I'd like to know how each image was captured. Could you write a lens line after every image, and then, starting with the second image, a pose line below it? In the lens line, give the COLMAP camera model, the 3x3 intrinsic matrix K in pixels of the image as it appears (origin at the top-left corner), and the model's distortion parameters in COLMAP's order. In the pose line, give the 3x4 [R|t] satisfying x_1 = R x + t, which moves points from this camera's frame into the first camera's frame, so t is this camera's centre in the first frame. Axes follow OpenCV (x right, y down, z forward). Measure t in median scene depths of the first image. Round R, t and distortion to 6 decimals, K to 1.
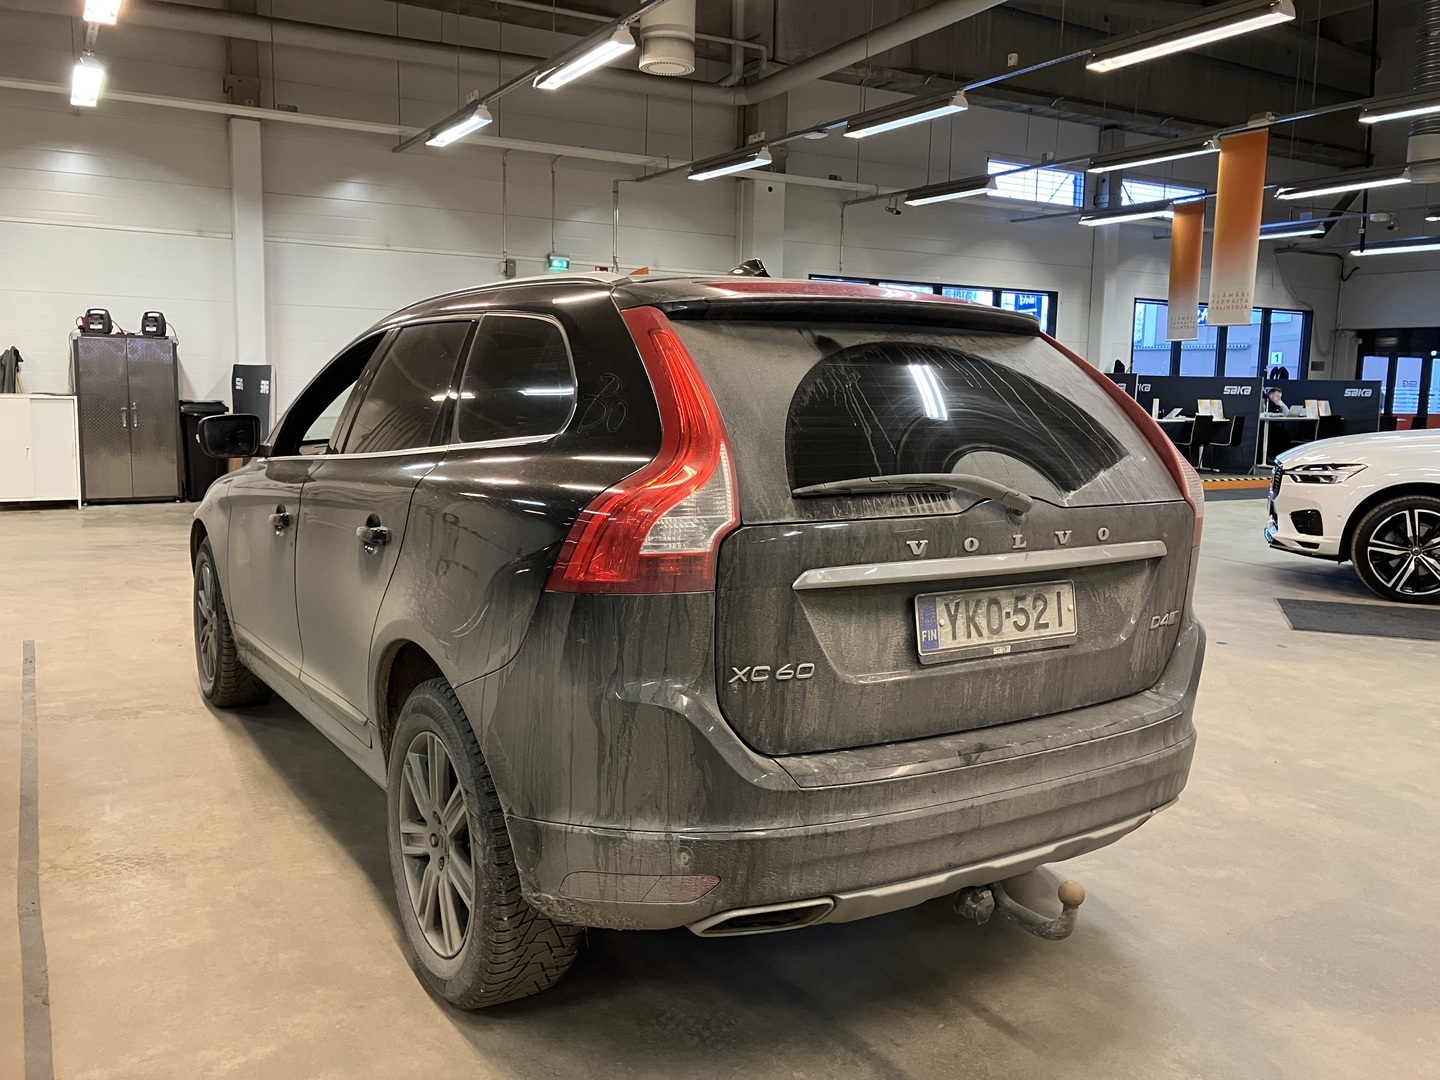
lens RADIAL K [[1196.6, 0, 724.5], [0, 1196.6, 537.0], [0, 0, 1]] dist [-0.001983, 0.003187]
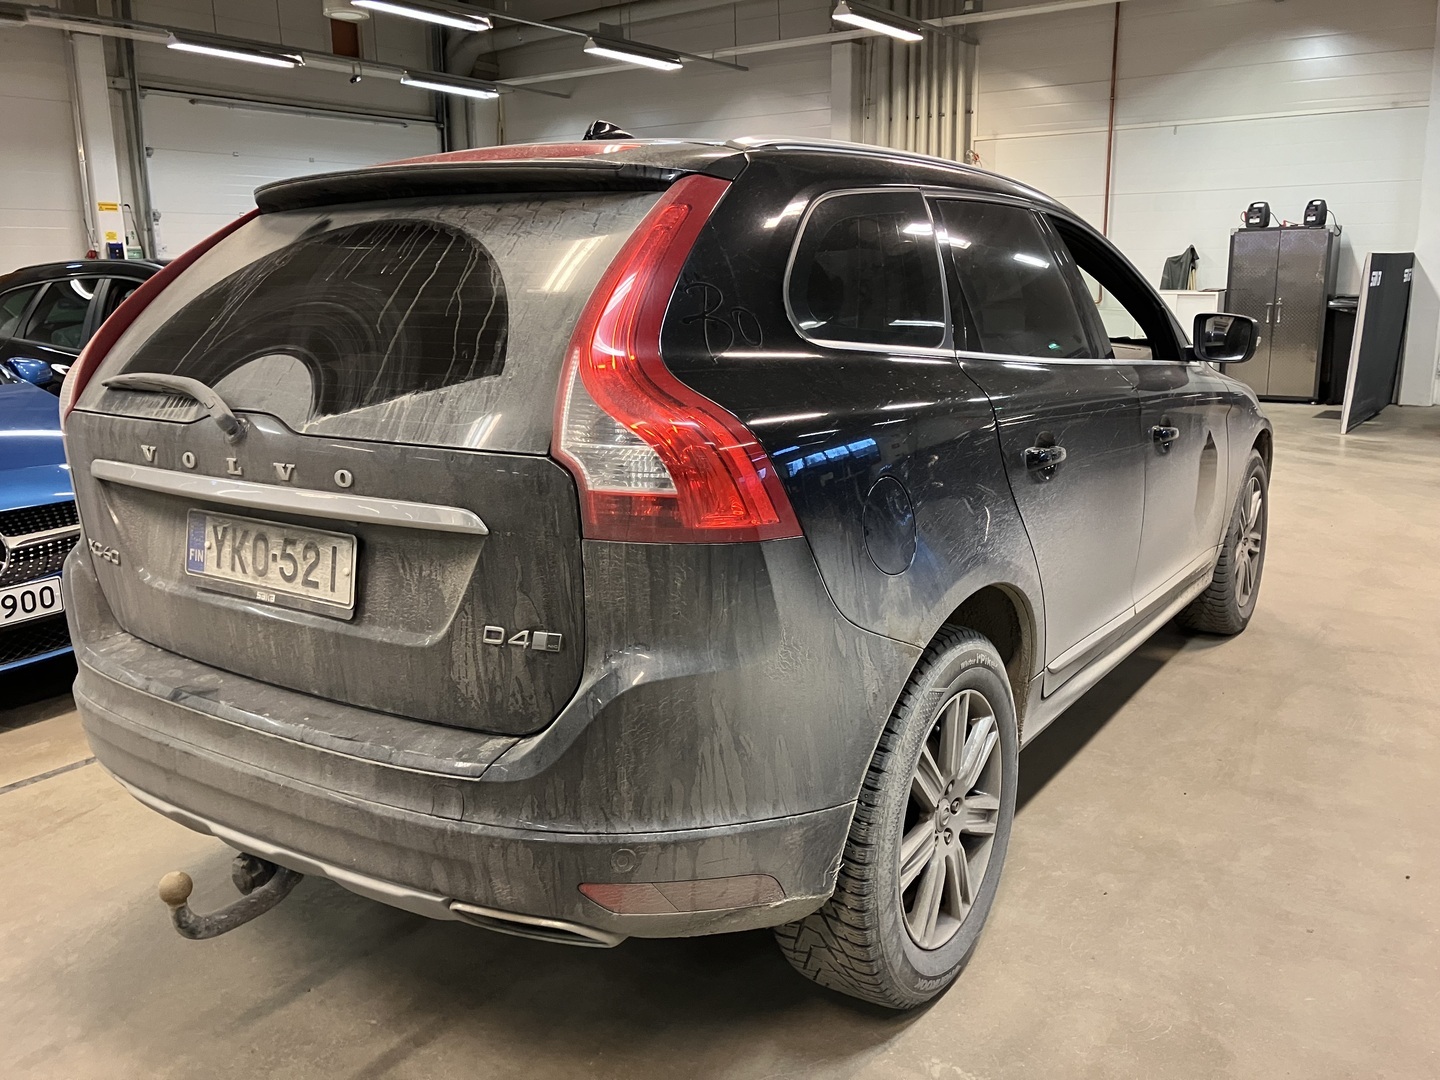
lens RADIAL K [[1196.6, 0, 724.5], [0, 1196.6, 537.0], [0, 0, 1]] dist [-0.001983, 0.003187]
pose [[0.403337, 0.170880, -0.898954, 1.086794], [-0.093924, 0.984951, 0.145086, -0.095900], [0.910218, 0.025915, 0.413317, 0.933493]]
